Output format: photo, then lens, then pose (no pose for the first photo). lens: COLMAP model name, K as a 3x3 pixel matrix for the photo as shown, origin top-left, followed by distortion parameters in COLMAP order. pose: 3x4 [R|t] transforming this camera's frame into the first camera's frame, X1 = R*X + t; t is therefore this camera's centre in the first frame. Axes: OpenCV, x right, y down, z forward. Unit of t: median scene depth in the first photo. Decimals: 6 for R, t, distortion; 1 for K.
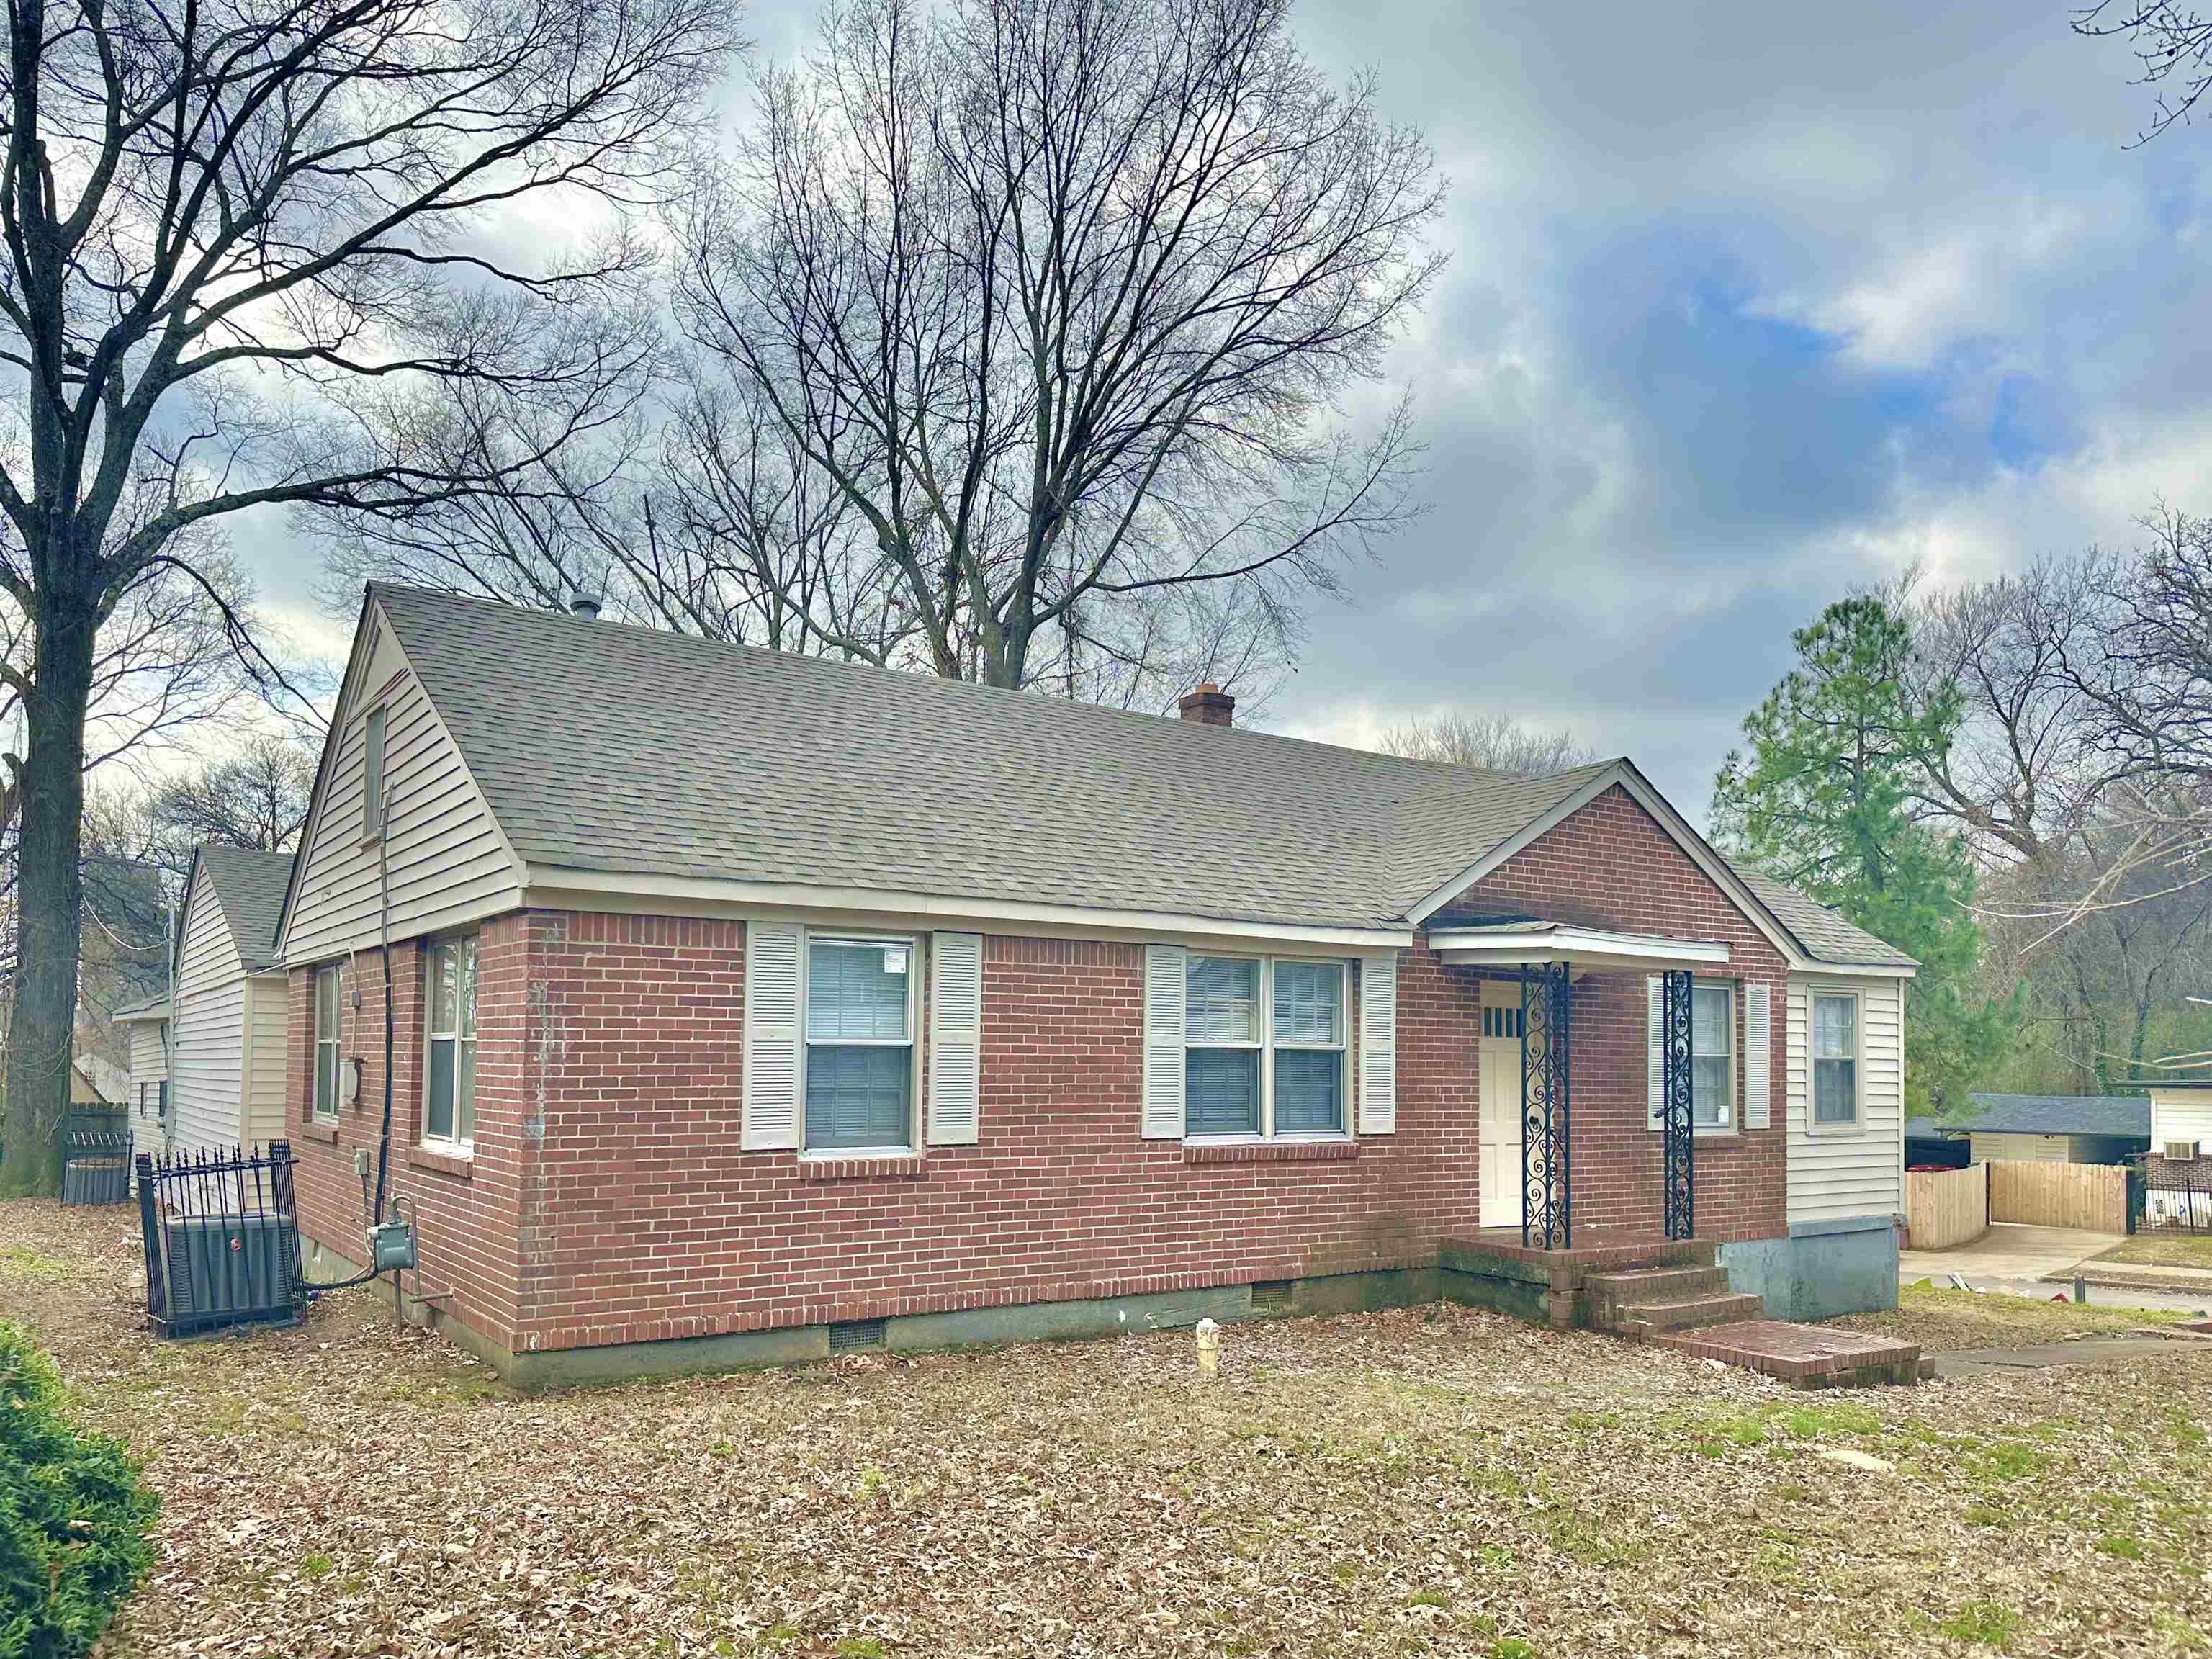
lens RADIAL K [[1529.1, 0, 1106.0], [0, 1529.1, 829.5], [0, 0, 1]] dist [0.109105, -0.000090]
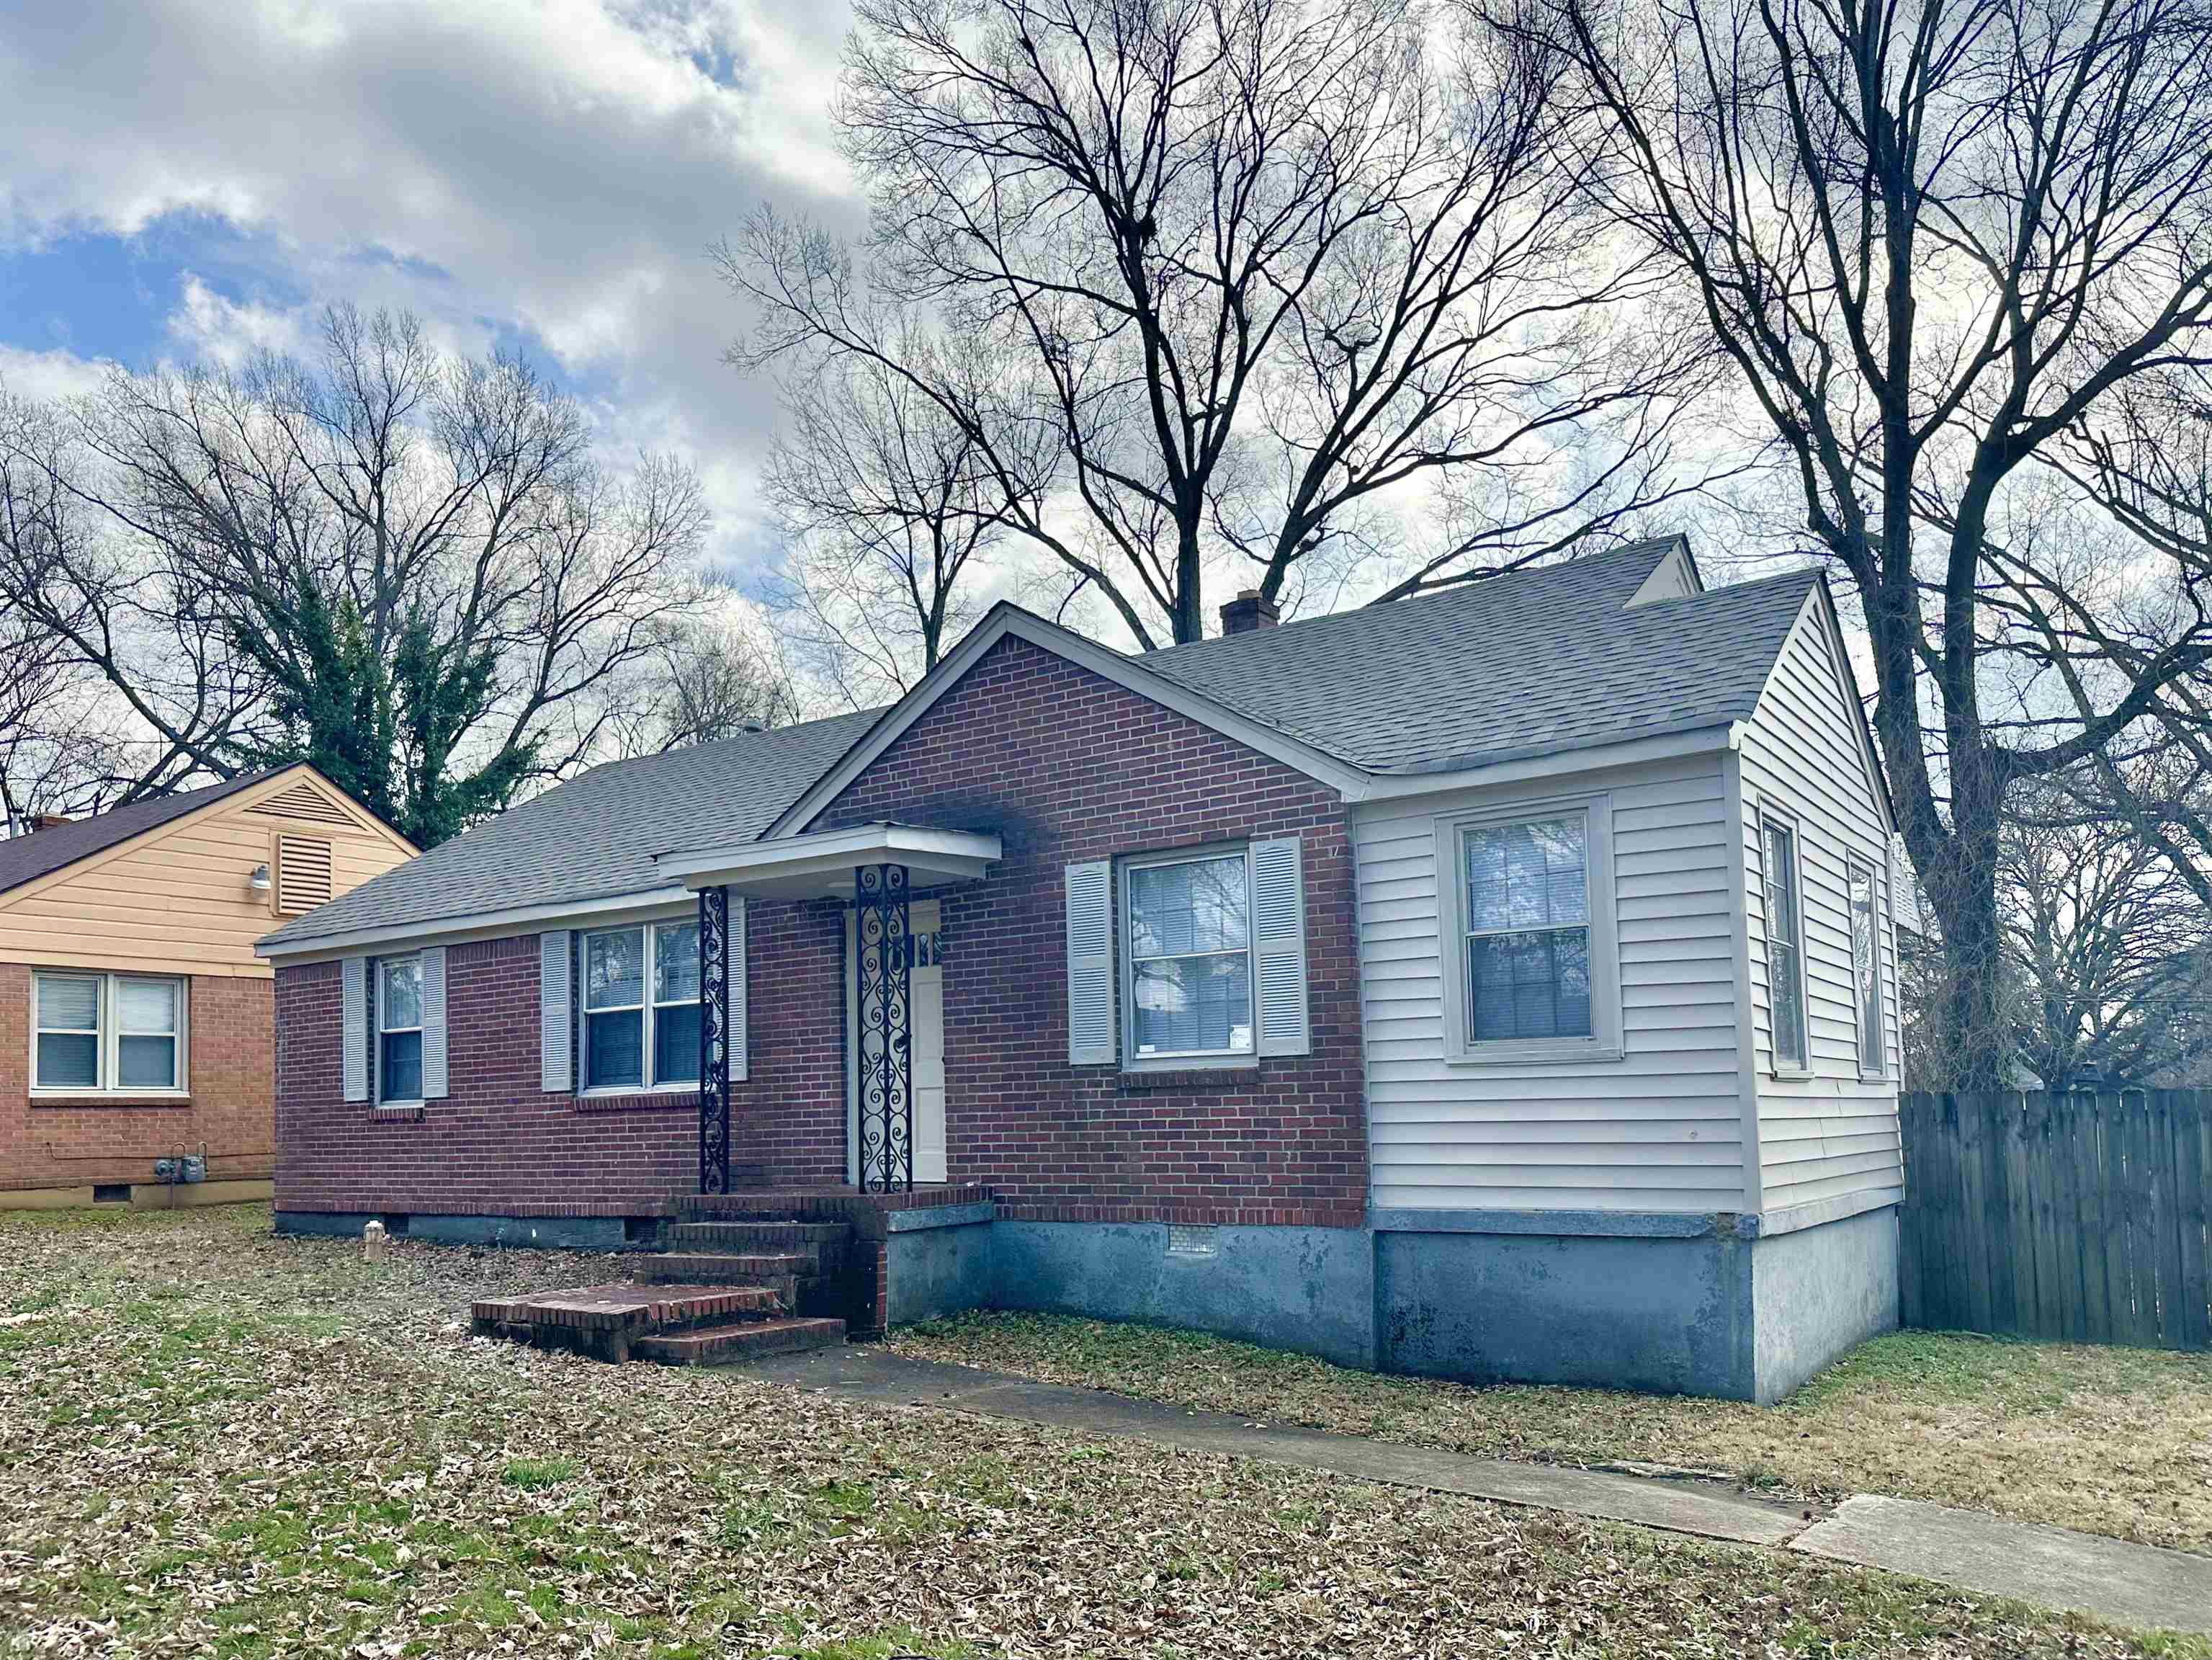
lens RADIAL K [[1659.2, 0, 1106.0], [0, 1659.2, 830.0], [0, 0, 1]] dist [0.067272, -0.000476]
pose [[0.349958, -0.181977, -0.918920, 1.432975], [0.159680, 0.978182, -0.132901, 0.243719], [0.923056, -0.100223, 0.371381, 0.929486]]
